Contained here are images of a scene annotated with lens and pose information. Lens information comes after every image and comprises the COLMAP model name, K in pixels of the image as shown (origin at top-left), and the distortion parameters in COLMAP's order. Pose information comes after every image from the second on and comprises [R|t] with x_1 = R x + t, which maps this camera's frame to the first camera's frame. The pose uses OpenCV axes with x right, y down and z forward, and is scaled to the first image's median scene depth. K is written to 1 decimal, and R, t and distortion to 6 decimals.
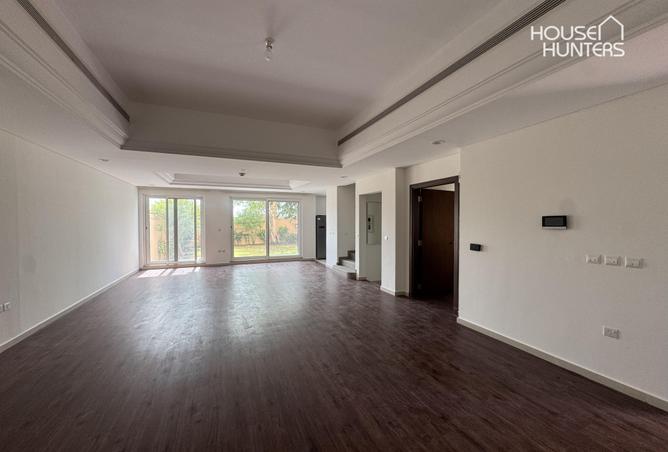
lens RADIAL K [[256.8, 0, 337.0], [0, 256.8, 224.6], [0, 0, 1]] dist [-0.003229, -0.000098]
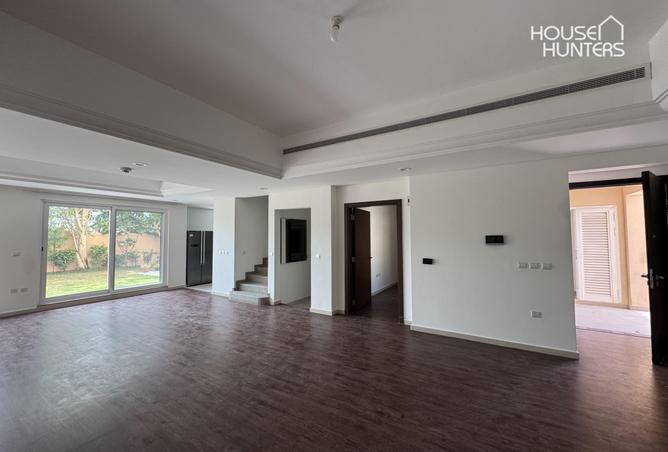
lens RADIAL K [[256.8, 0, 337.0], [0, 256.8, 224.6], [0, 0, 1]] dist [-0.003229, -0.000098]
pose [[0.826884, 0.023296, 0.561890, -0.241809], [0.010421, 0.998335, -0.056727, -0.009077], [-0.562276, 0.052762, 0.825265, 0.128654]]
